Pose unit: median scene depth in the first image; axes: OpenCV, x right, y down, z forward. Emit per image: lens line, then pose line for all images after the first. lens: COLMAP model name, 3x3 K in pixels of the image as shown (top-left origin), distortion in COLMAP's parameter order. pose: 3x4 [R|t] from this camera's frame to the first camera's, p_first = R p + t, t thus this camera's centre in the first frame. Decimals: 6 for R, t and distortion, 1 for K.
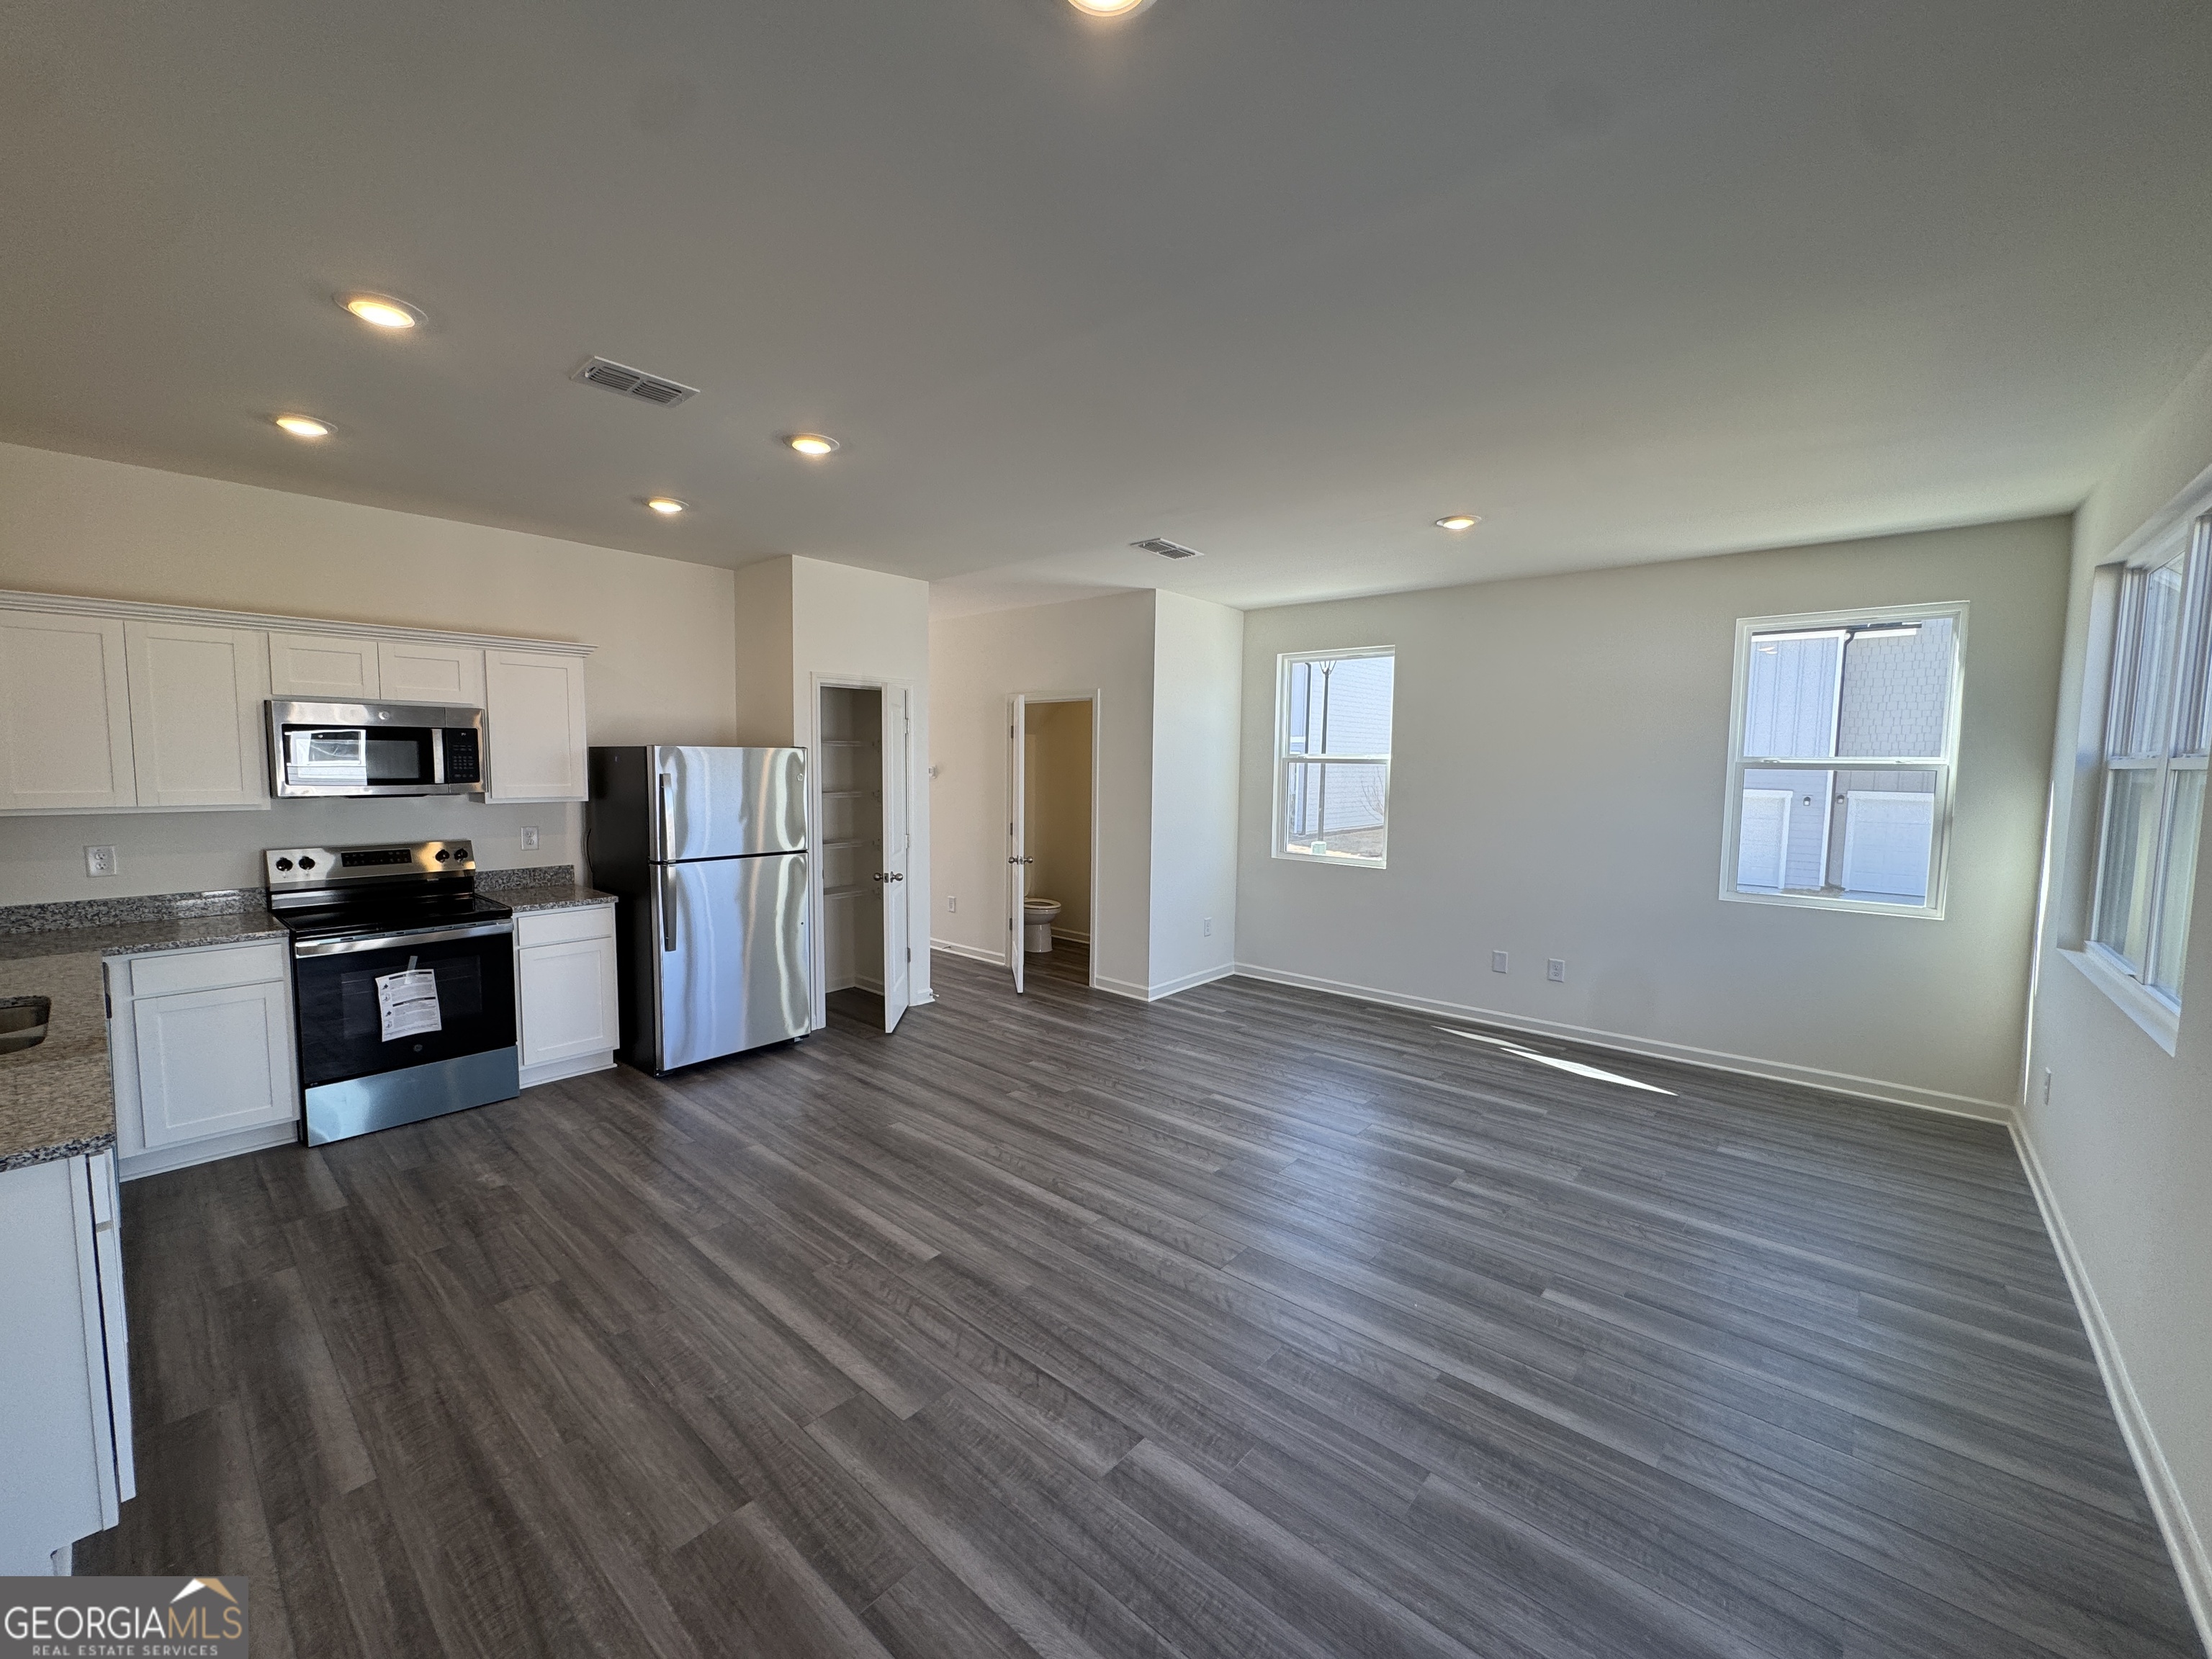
lens RADIAL K [[884.6, 0, 1106.0], [0, 884.6, 829.5], [0, 0, 1]] dist [-0.001968, -0.000220]
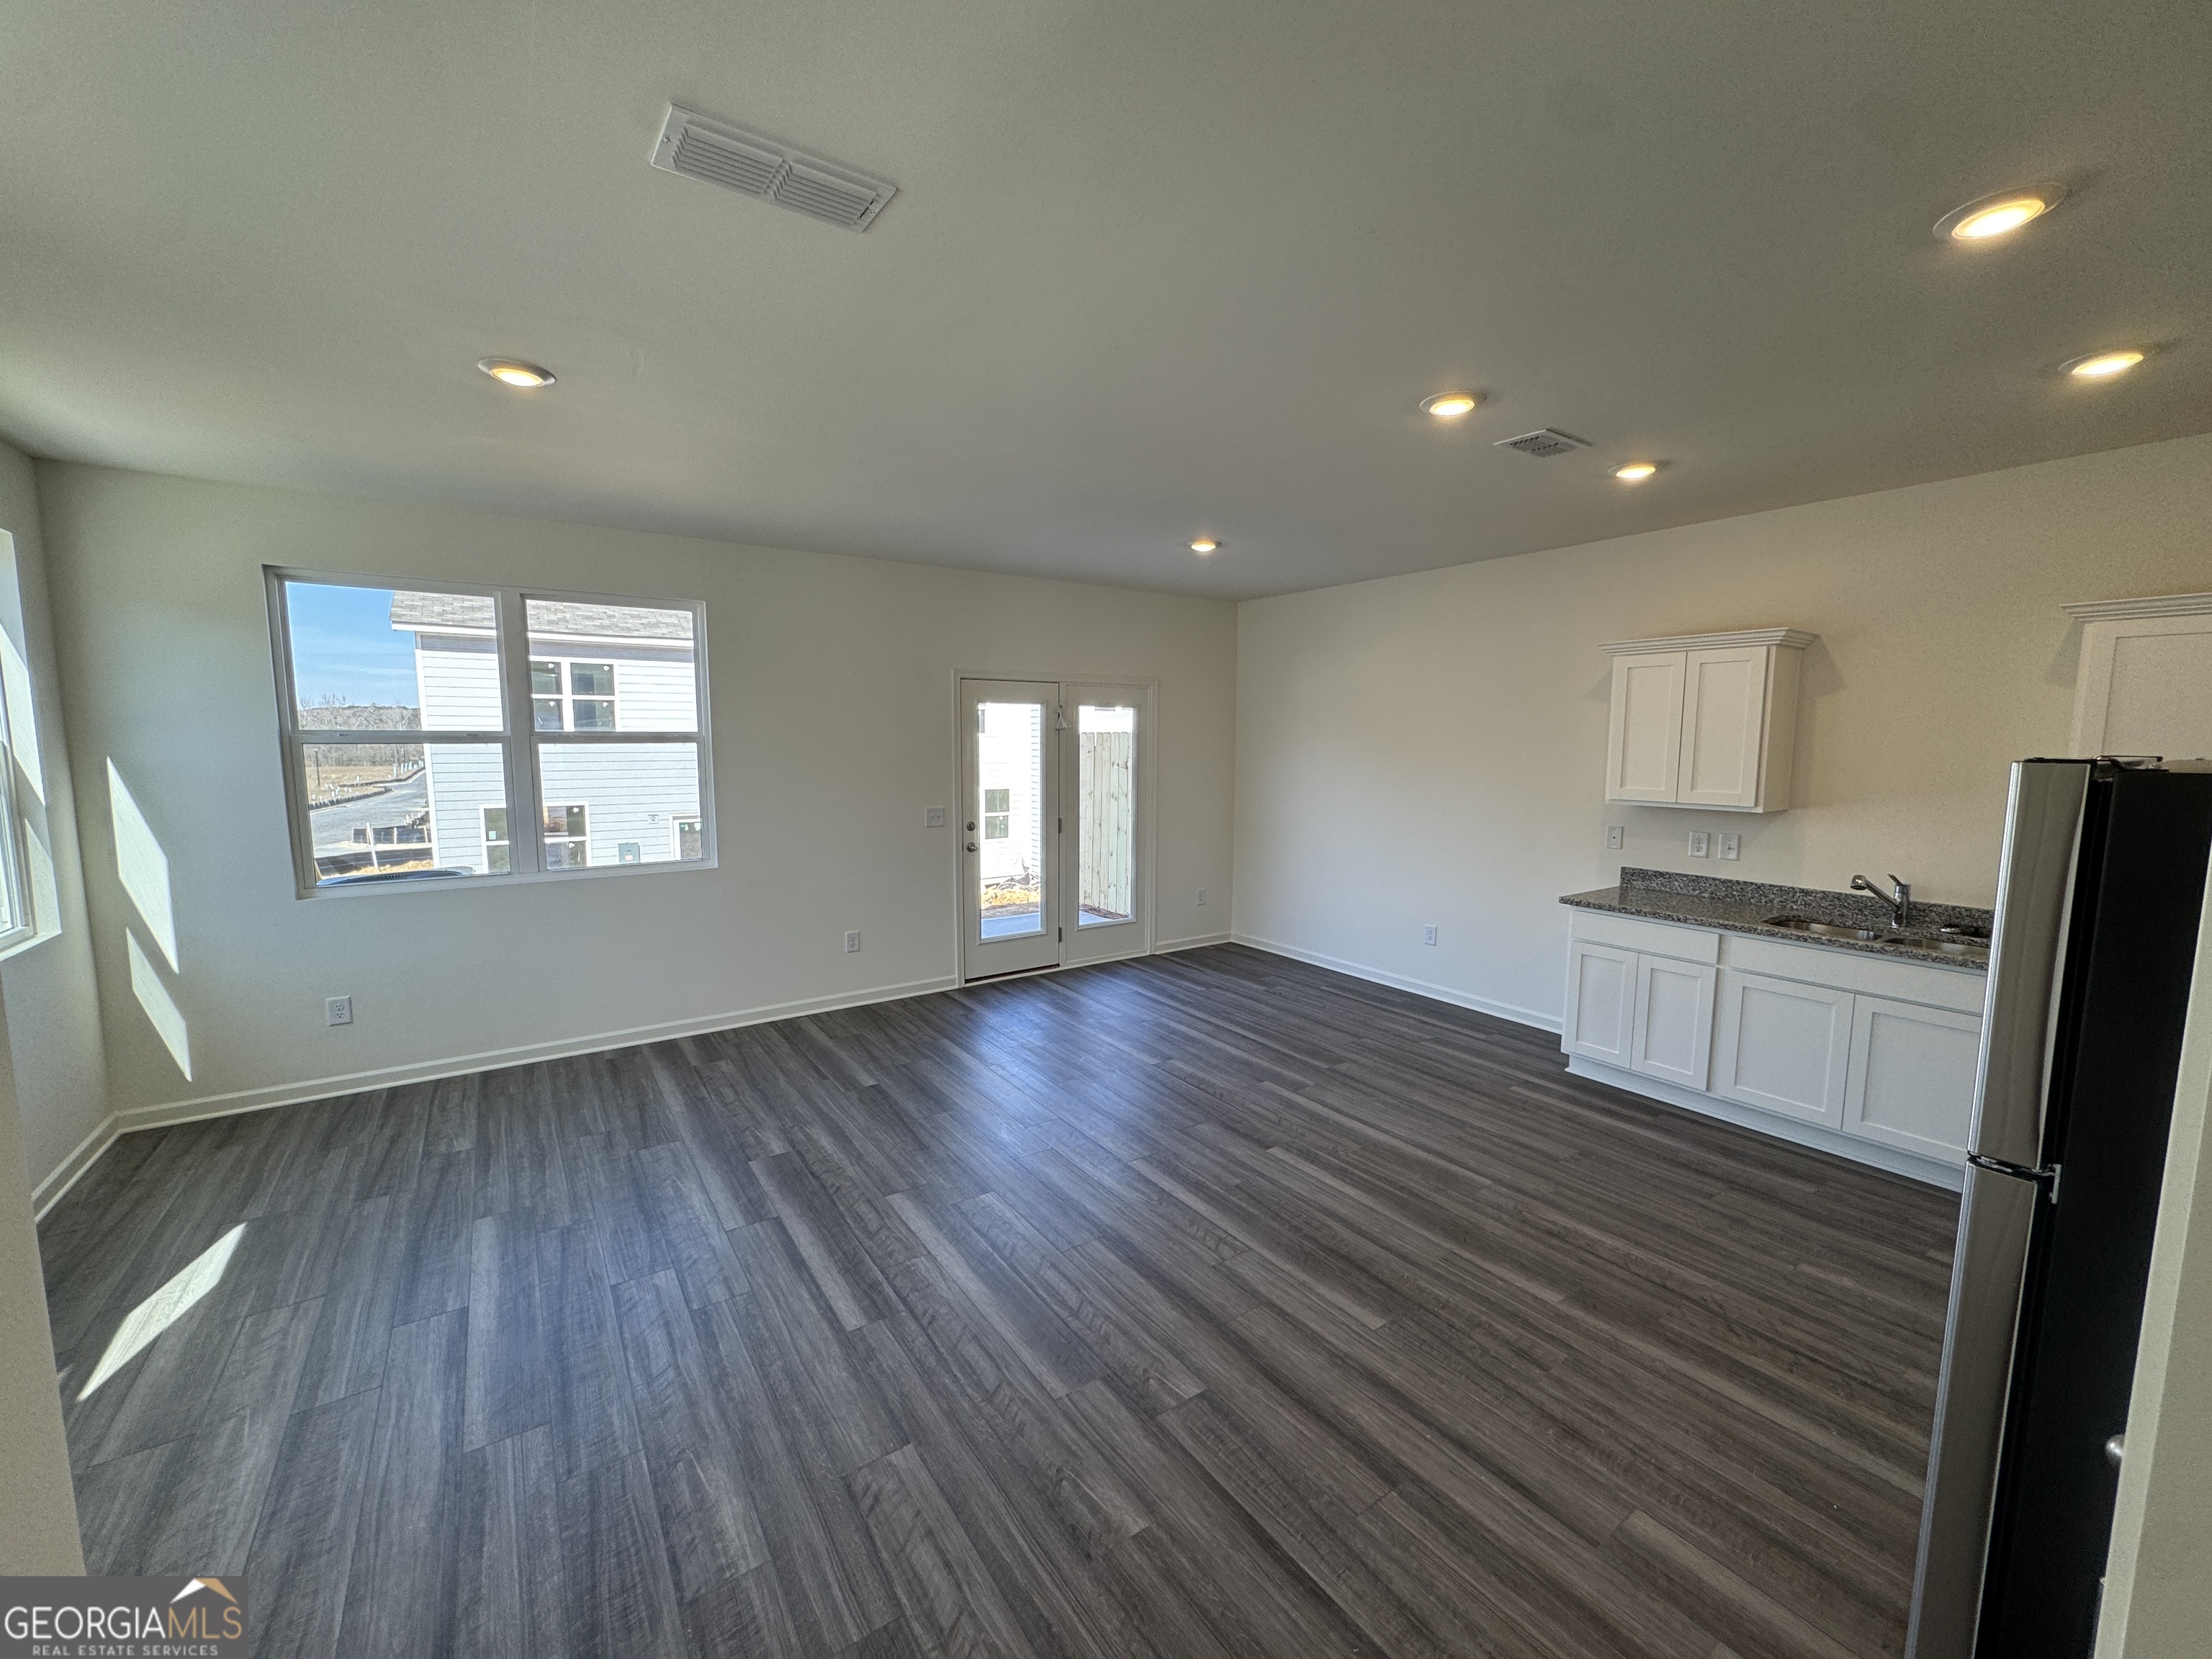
lens RADIAL K [[884.6, 0, 1106.0], [0, 884.6, 829.5], [0, 0, 1]] dist [-0.001968, -0.000220]
pose [[-0.969402, -0.043121, 0.241661, -0.215183], [0.003186, 0.982157, 0.188033, -0.172426], [-0.245458, 0.183050, -0.951968, 1.861094]]
